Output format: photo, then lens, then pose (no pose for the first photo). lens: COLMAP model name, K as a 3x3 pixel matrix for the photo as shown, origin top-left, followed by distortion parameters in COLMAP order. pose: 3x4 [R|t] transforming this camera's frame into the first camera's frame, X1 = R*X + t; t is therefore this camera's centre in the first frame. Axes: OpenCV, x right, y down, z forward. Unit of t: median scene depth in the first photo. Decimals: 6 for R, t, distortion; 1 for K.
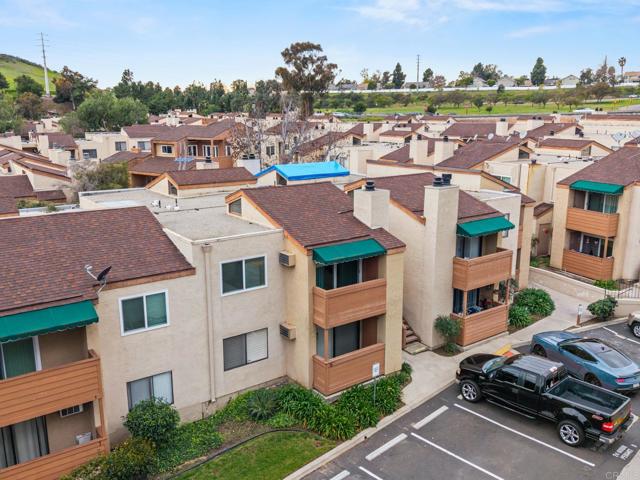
lens RADIAL K [[565.4, 0, 328.4], [0, 565.4, 241.1], [0, 0, 1]] dist [0.094538, -0.190185]
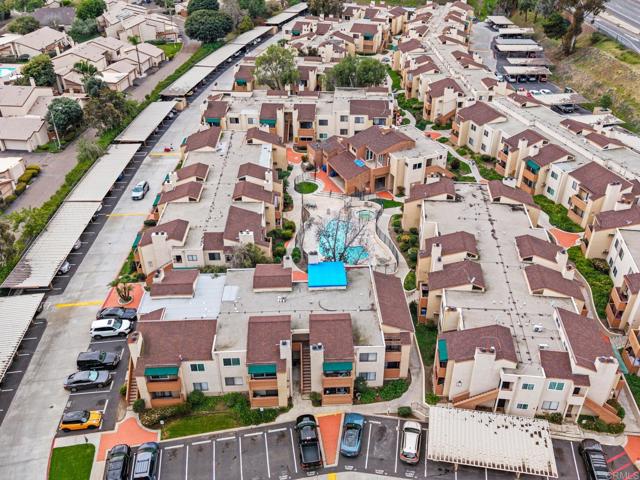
lens RADIAL K [[565.4, 0, 328.4], [0, 565.4, 241.1], [0, 0, 1]] dist [0.094538, -0.190185]
pose [[0.827661, 0.309696, -0.468045, 1.337934], [-0.126055, 0.915238, 0.382687, -1.572476], [0.546889, -0.257735, 0.796546, -0.837968]]
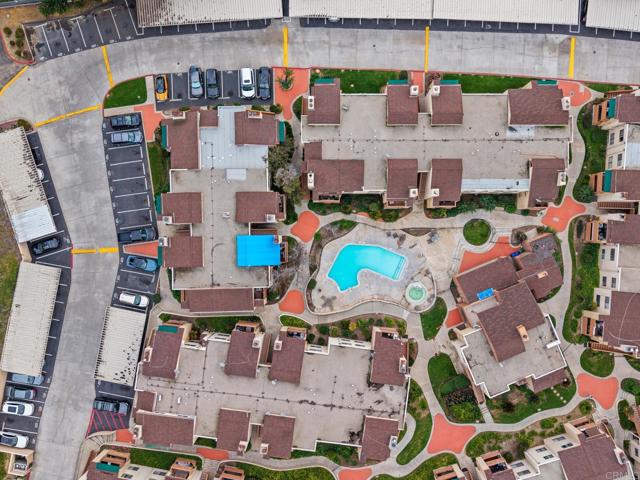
lens RADIAL K [[565.4, 0, 328.4], [0, 565.4, 241.1], [0, 0, 1]] dist [0.094538, -0.190185]
pose [[-0.583961, 0.811771, -0.004125, -0.425490], [-0.192302, -0.133396, 0.972227, -4.052801], [0.788676, 0.568536, 0.234003, 1.082644]]
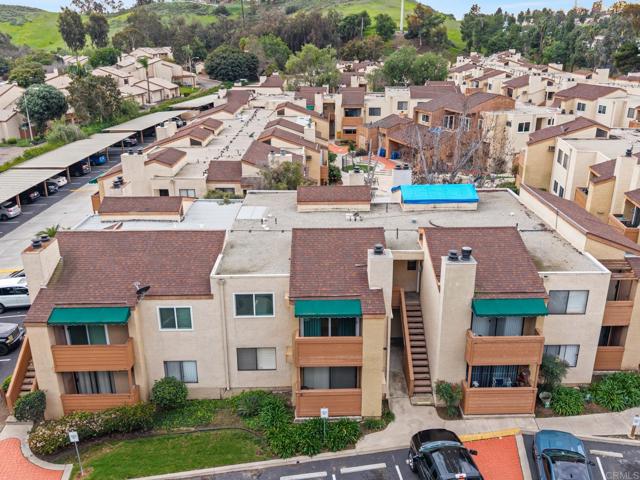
lens RADIAL K [[565.4, 0, 328.4], [0, 565.4, 241.1], [0, 0, 1]] dist [0.094538, -0.190185]
pose [[0.814647, 0.202038, -0.543627, 0.603356], [-0.129552, 0.977067, 0.168987, -0.294993], [0.565302, -0.067236, 0.822139, 0.049816]]
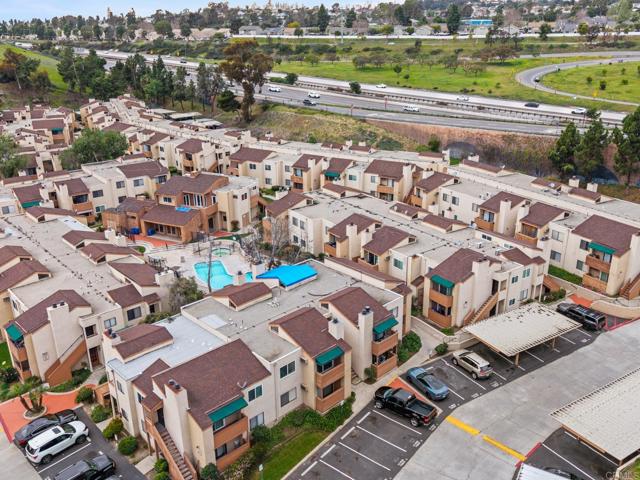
lens RADIAL K [[565.4, 0, 328.4], [0, 565.4, 241.1], [0, 0, 1]] dist [0.094538, -0.190185]
pose [[0.991465, -0.052629, 0.119279, -0.220718], [0.035222, 0.989008, 0.143603, -0.777395], [-0.125526, -0.138176, 0.982421, -1.264155]]
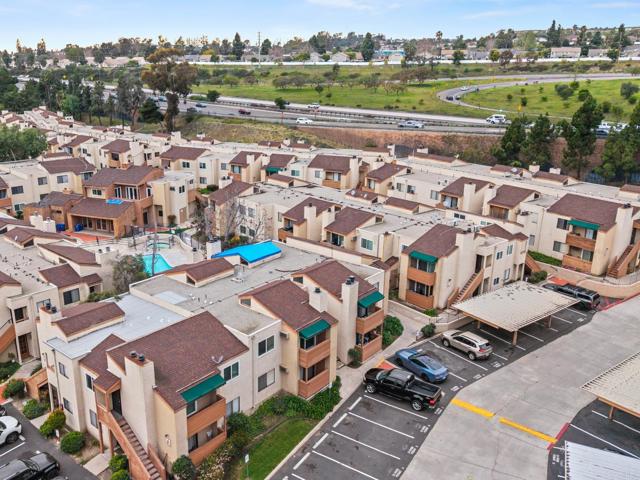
lens RADIAL K [[566.3, 0, 273.6], [0, 566.3, 239.6], [0, 0, 1]] dist [0.090172, -0.170092]
pose [[0.981607, -0.056475, 0.182370, -0.441790], [0.042178, 0.995793, 0.081348, -0.454552], [-0.186197, -0.072160, 0.979859, -0.923171]]
